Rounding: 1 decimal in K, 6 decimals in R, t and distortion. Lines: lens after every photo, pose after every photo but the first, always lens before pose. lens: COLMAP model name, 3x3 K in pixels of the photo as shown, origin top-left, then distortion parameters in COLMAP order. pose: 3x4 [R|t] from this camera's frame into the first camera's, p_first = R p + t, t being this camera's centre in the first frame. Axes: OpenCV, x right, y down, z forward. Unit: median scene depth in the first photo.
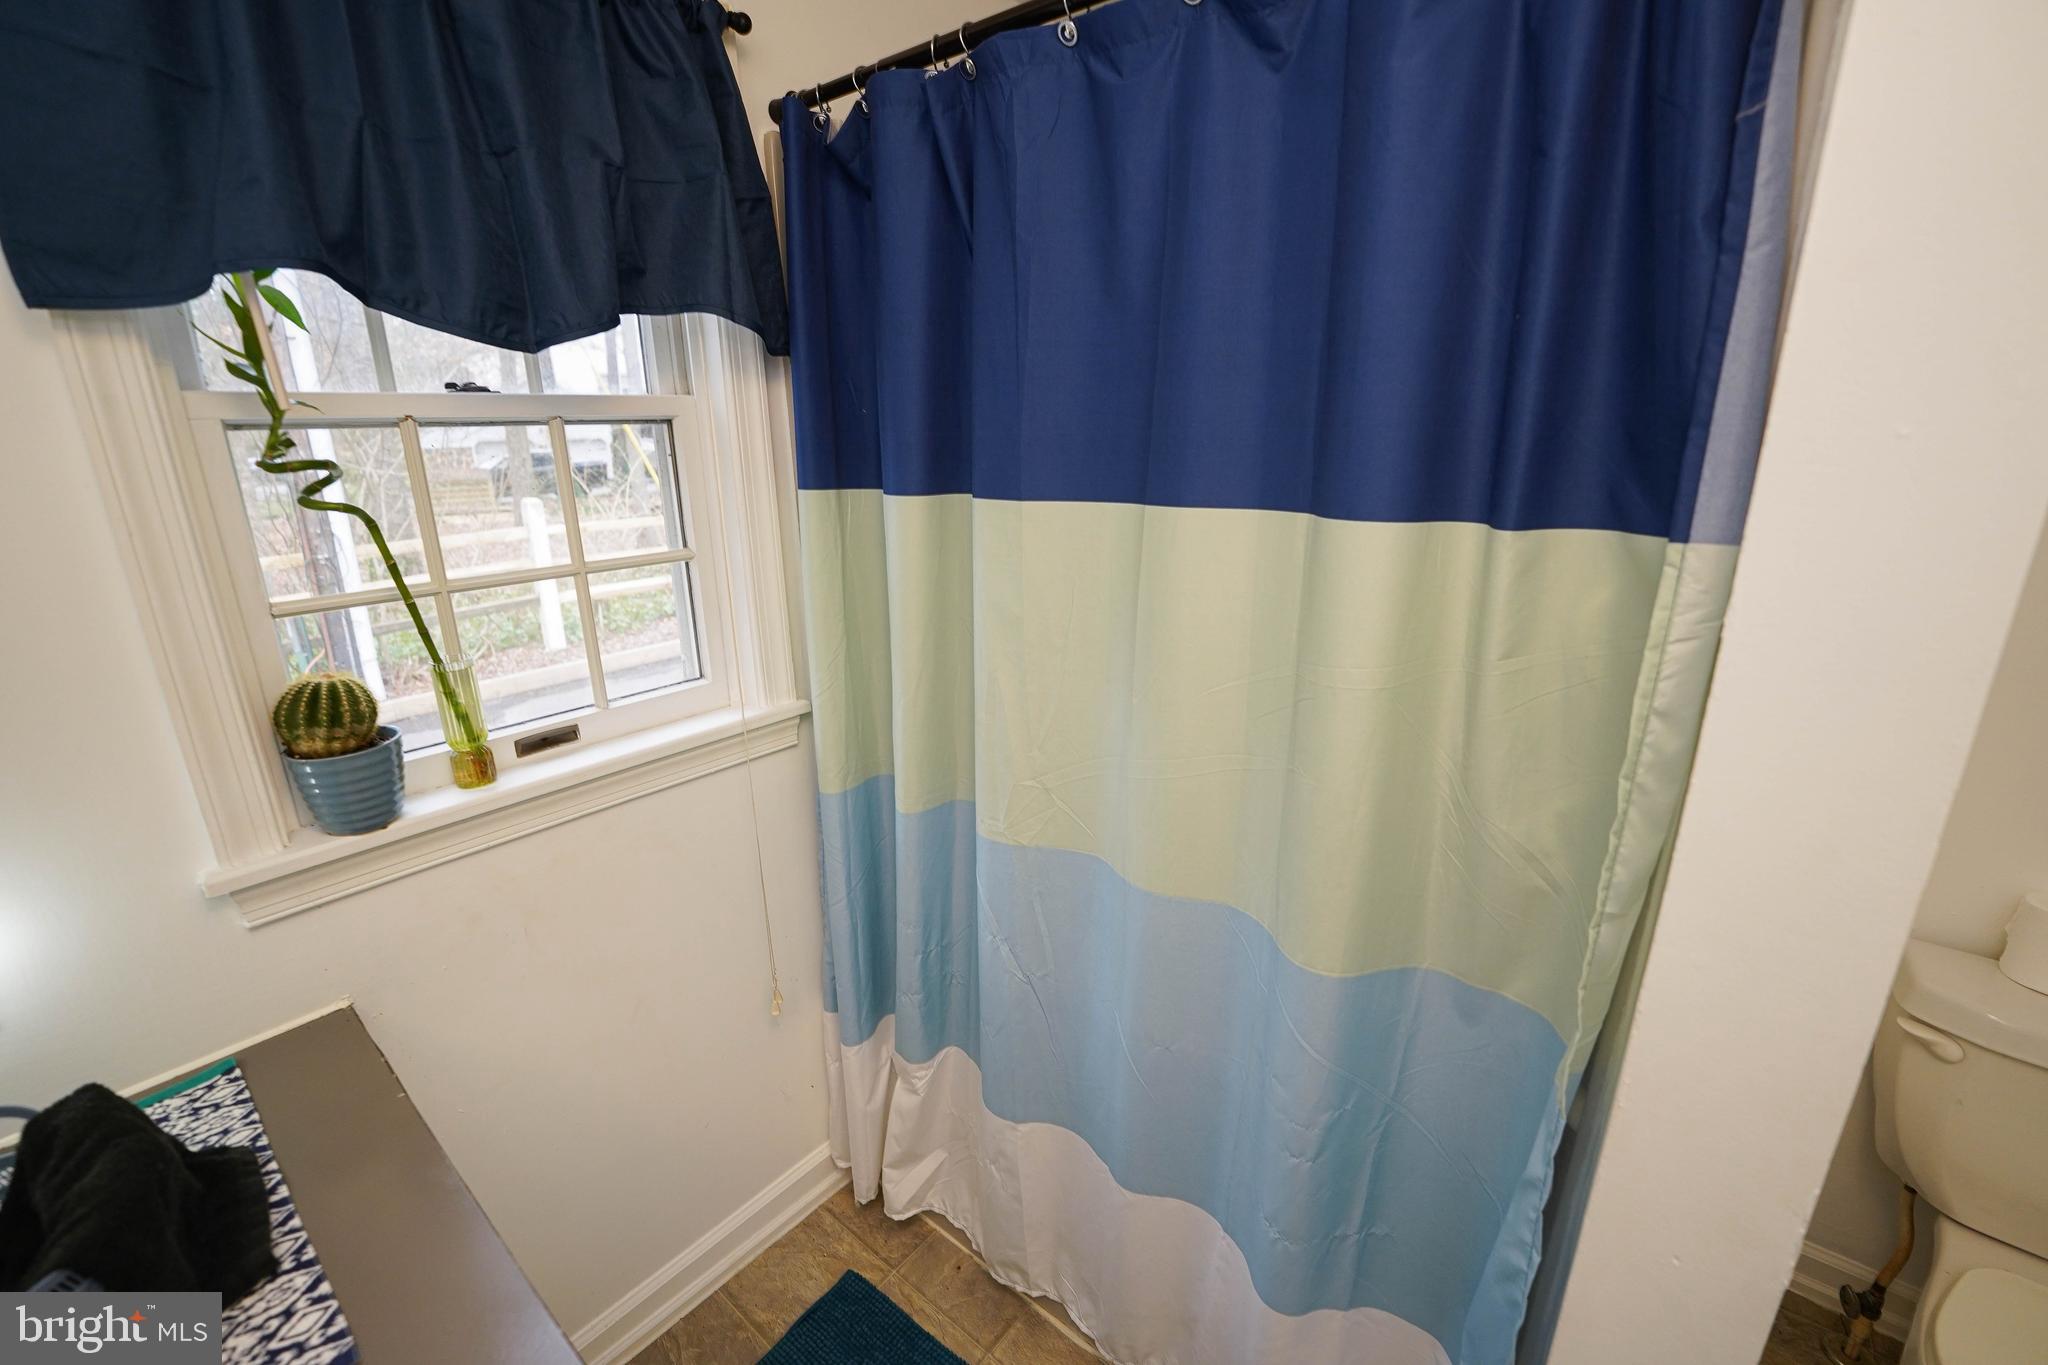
lens RADIAL K [[848.6, 0, 1024.0], [0, 848.6, 682.5], [0, 0, 1]] dist [-0.032419, 0.004156]
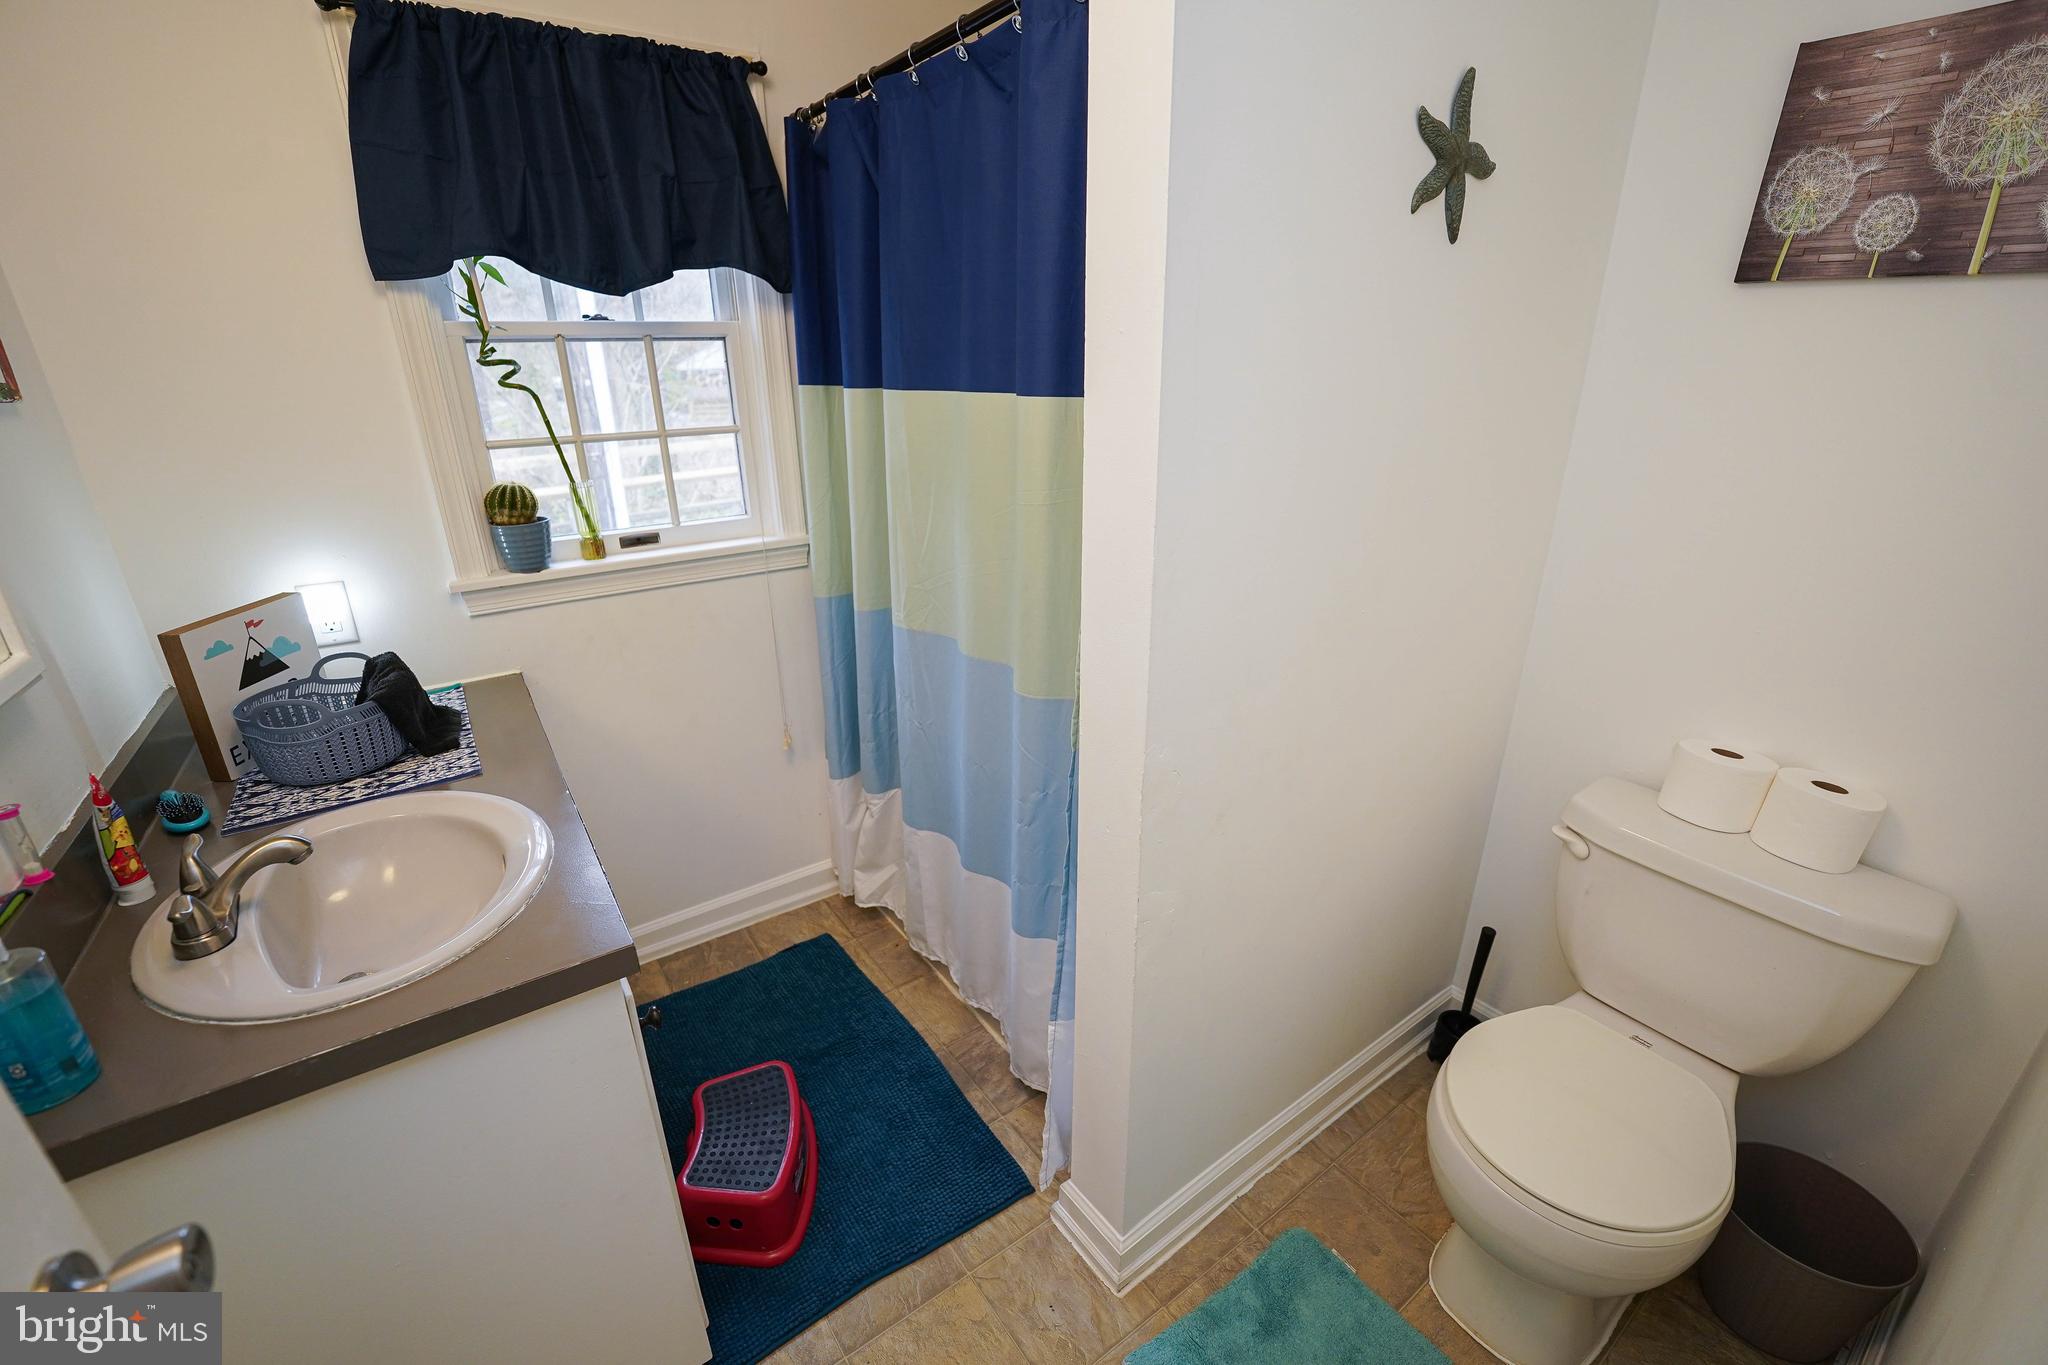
lens RADIAL K [[848.6, 0, 1024.0], [0, 848.6, 682.5], [0, 0, 1]] dist [-0.032419, 0.004156]
pose [[0.965742, 0.094347, -0.241746, 0.639268], [-0.074810, 0.993238, 0.088780, 0.159431], [0.248487, -0.067654, 0.966270, -0.455748]]
